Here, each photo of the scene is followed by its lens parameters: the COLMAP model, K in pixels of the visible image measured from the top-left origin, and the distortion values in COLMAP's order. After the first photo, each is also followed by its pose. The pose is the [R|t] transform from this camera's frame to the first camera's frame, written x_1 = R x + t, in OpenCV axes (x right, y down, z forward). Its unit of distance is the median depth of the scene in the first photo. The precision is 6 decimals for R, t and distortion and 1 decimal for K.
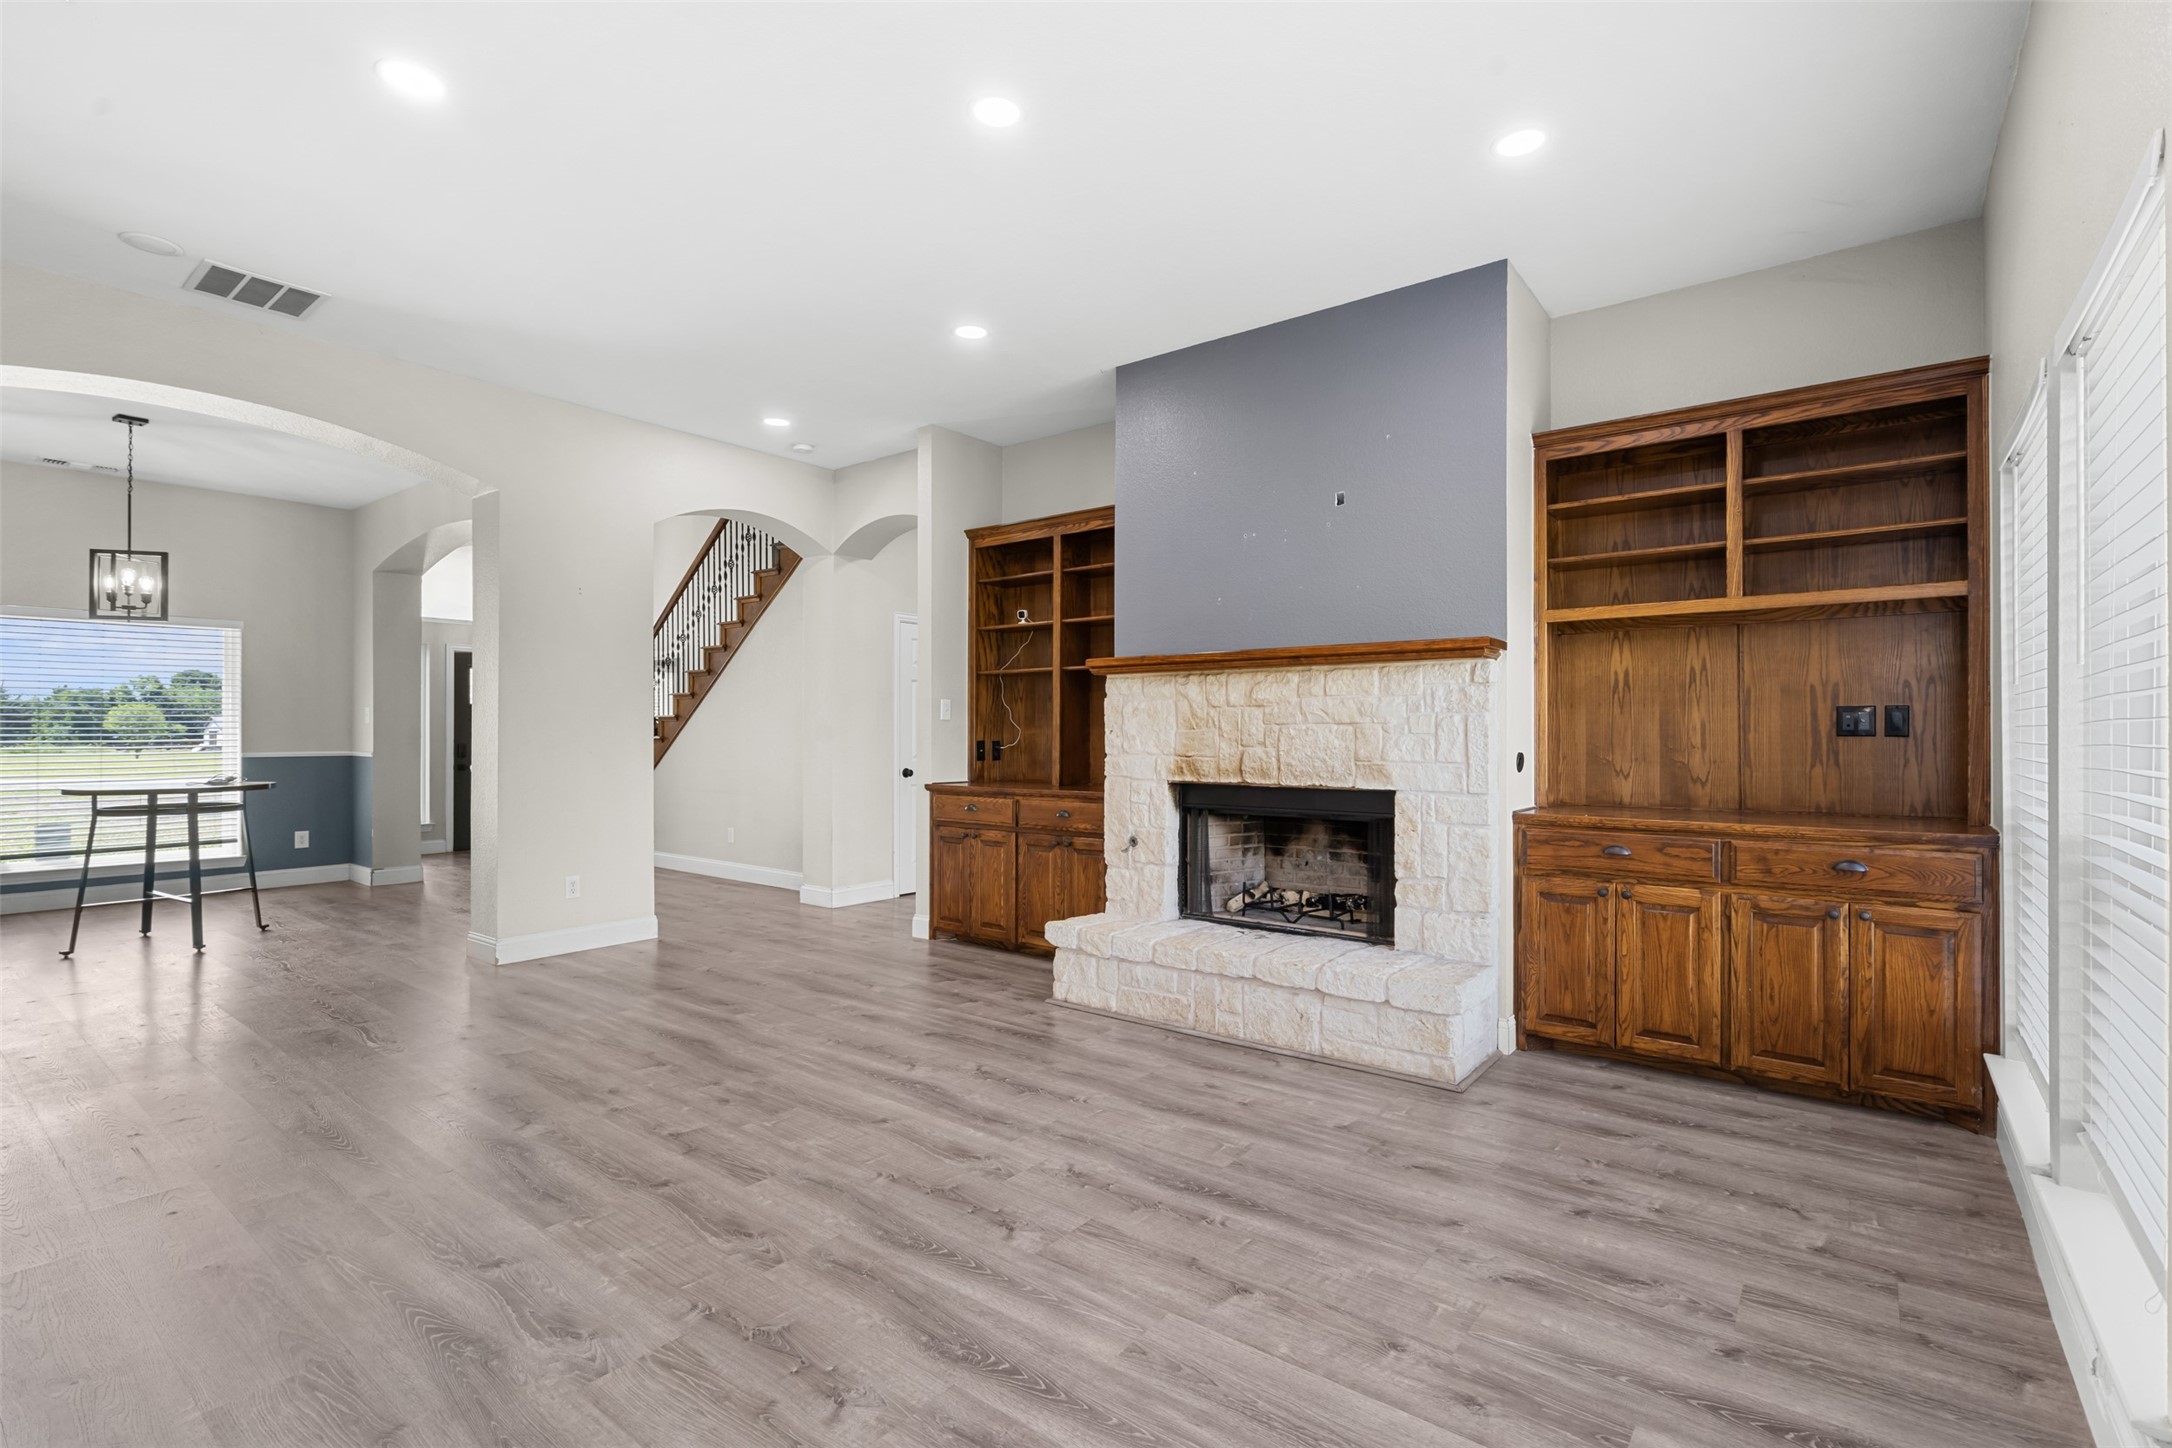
lens RADIAL K [[1005.1, 0, 1095.1], [0, 1005.1, 721.8], [0, 0, 1]] dist [-0.004492, 0.000021]
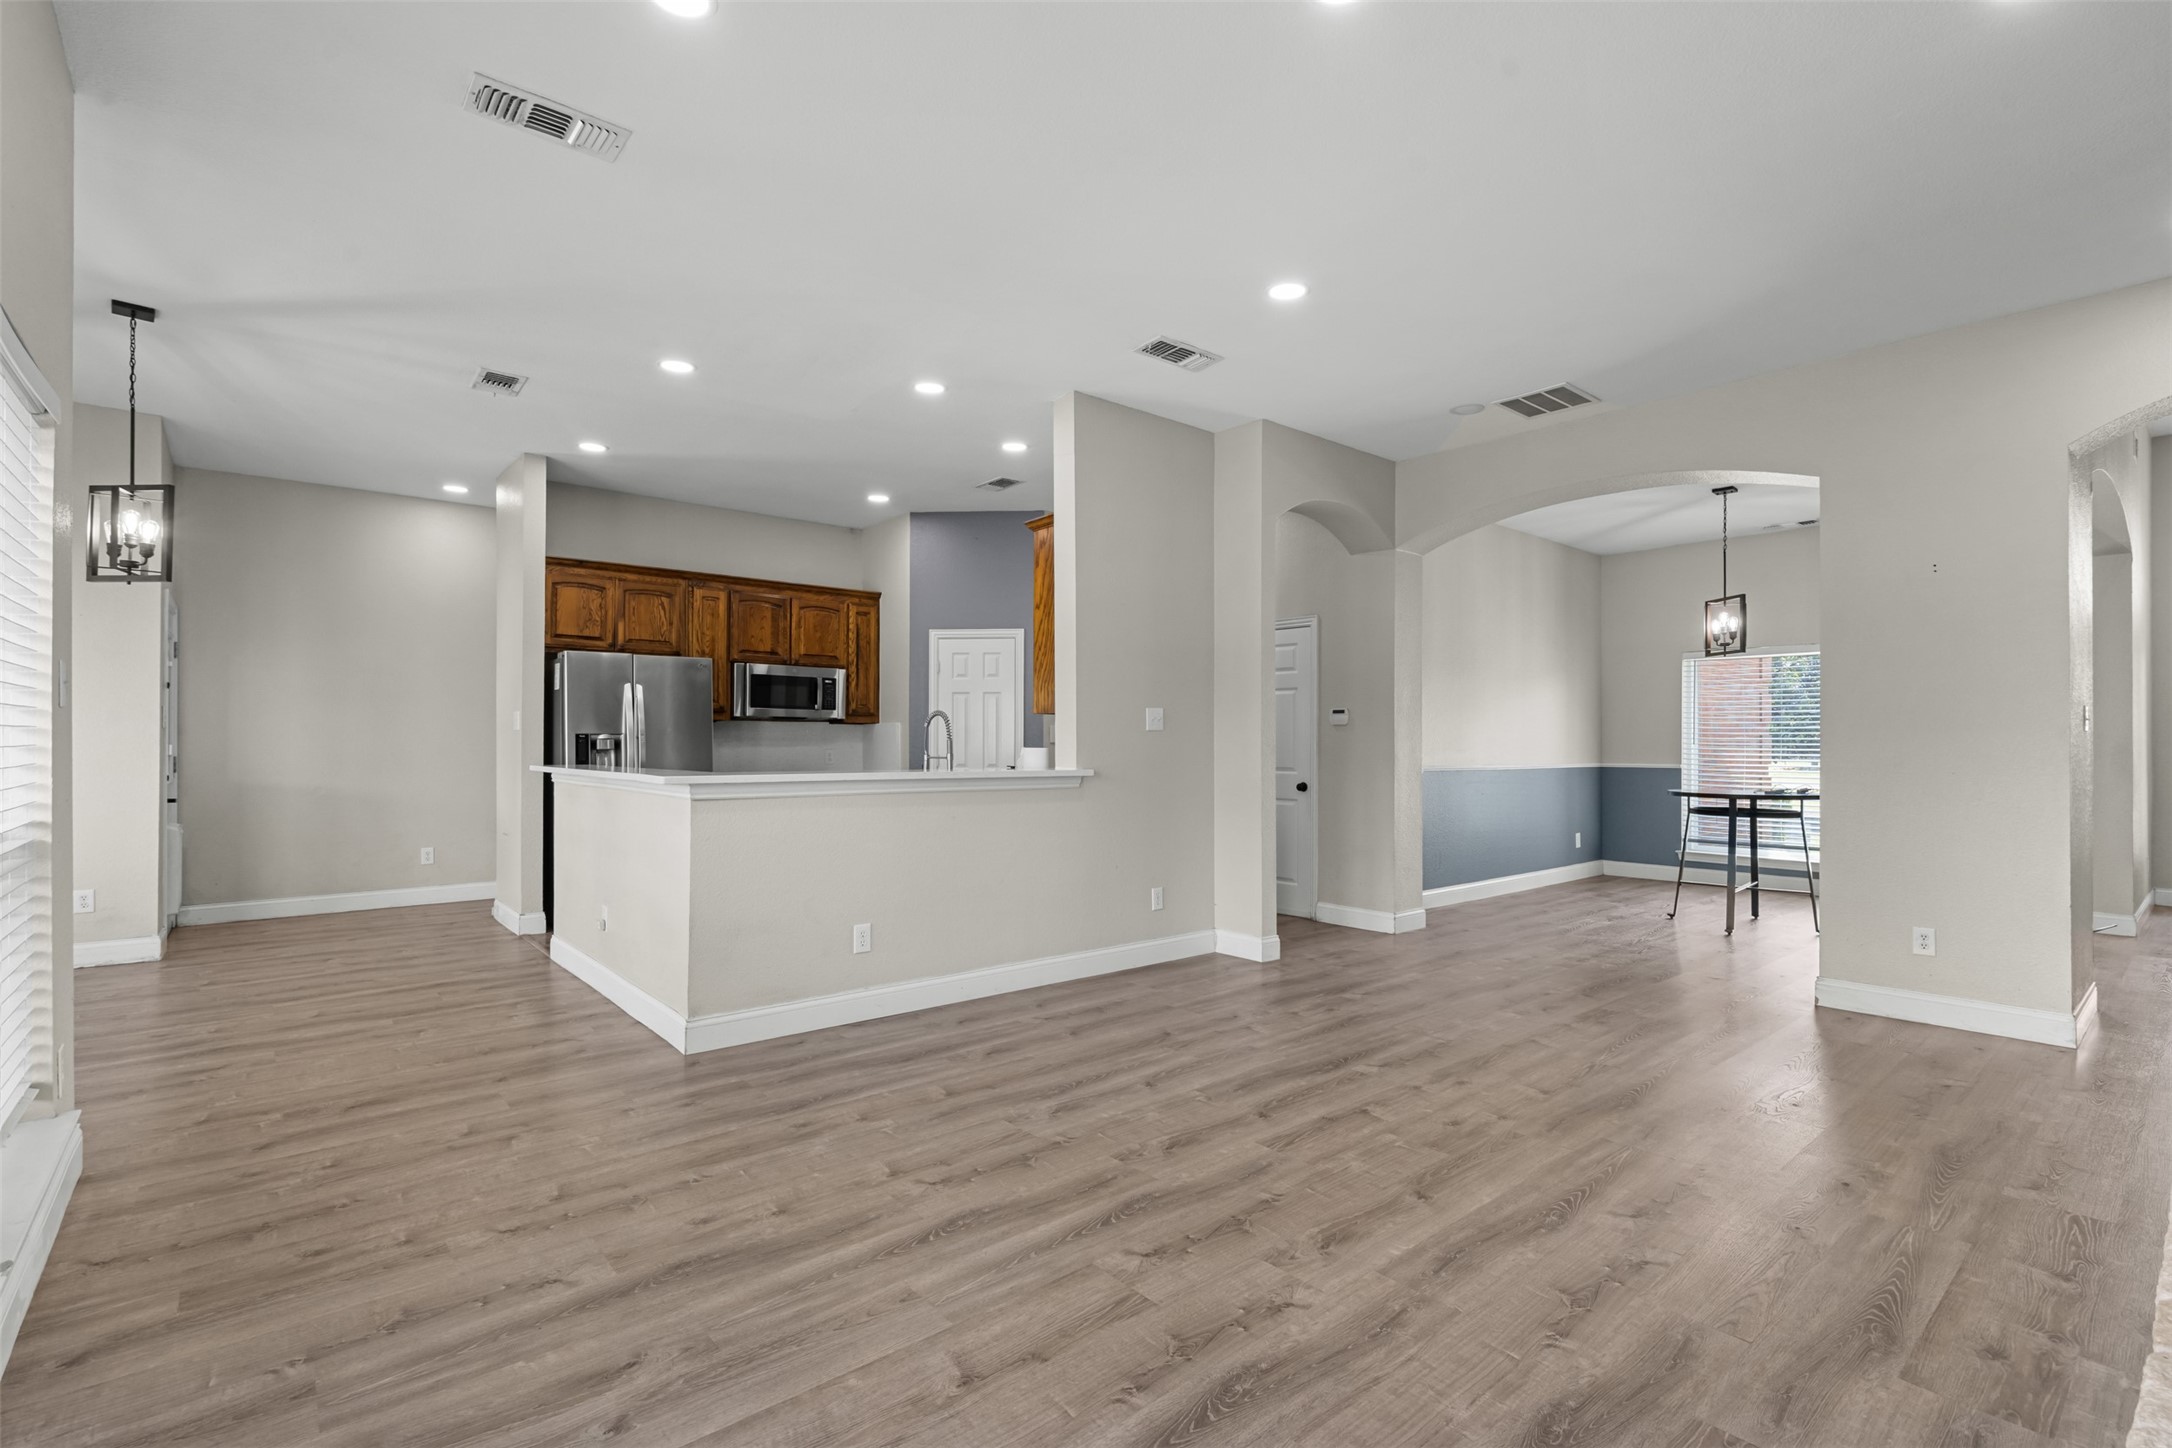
lens RADIAL K [[982.0, 0, 1085.4], [0, 982.0, 745.2], [0, 0, 1]] dist [-0.001304, -0.000244]
pose [[-0.207630, 0.000346, -0.978207, 0.533863], [0.005568, 0.999984, -0.000828, 0.007639], [0.978192, -0.005618, -0.207628, 0.711199]]
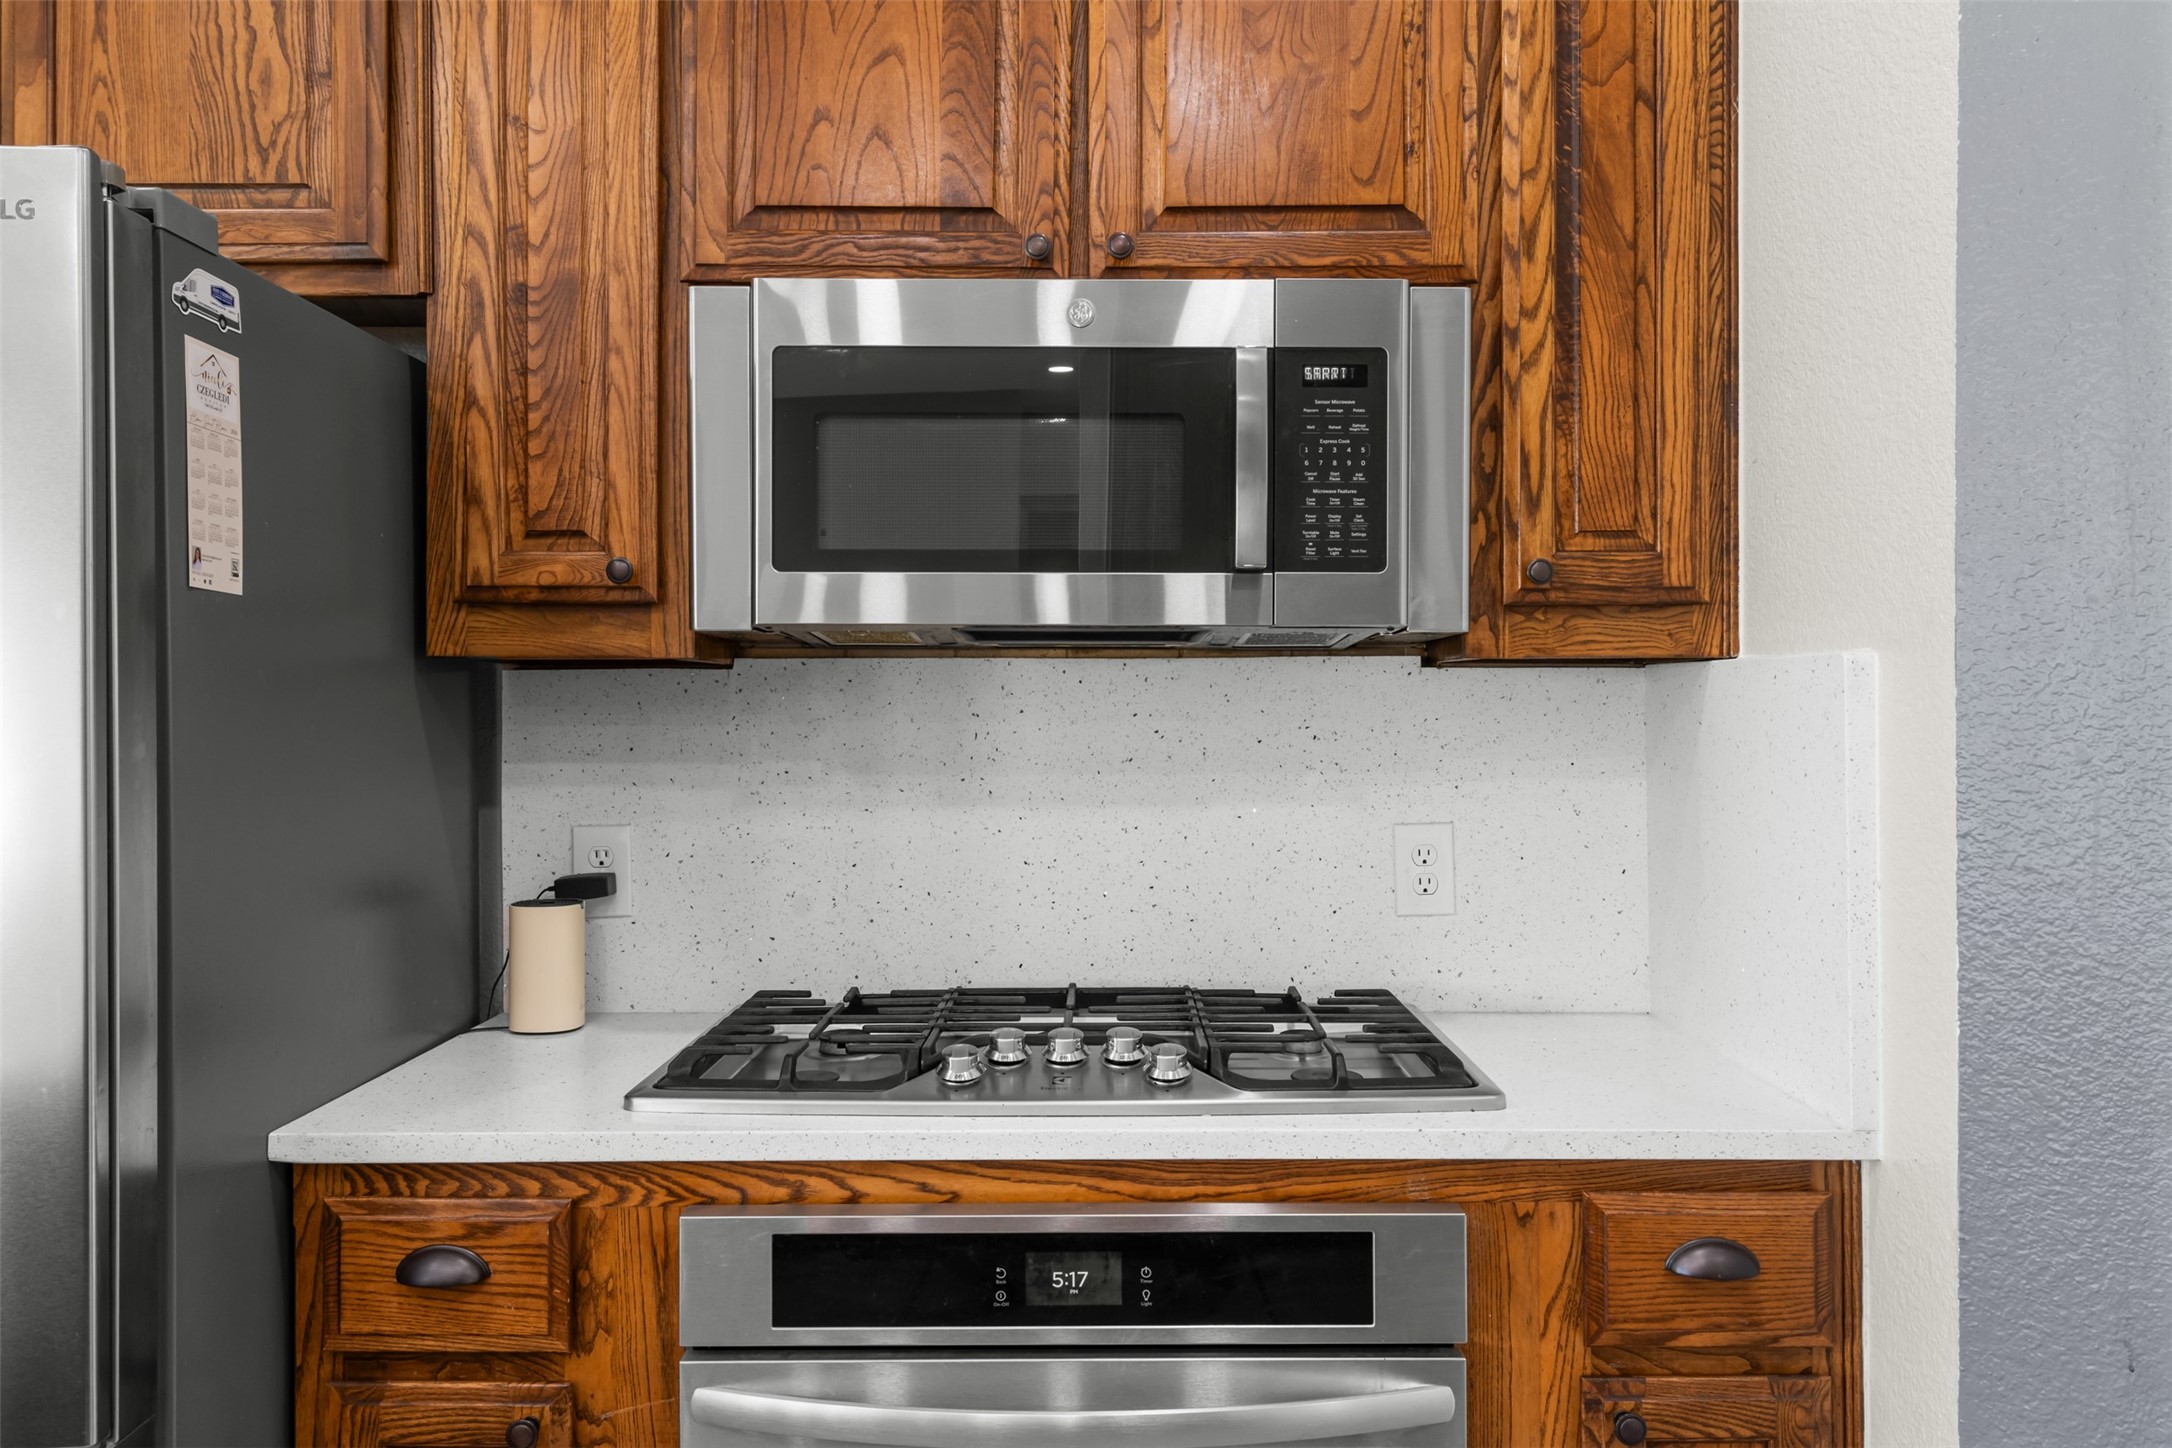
lens RADIAL K [[1589.0, 0, 1084.3], [0, 1589.0, 700.8], [0, 0, 1]] dist [0.005772, -0.000617]
pose [[-0.792441, 0.004499, -0.609932, -0.952832], [0.006702, 0.999977, -0.001331, -0.029680], [0.609912, -0.005142, -0.792452, 0.118007]]
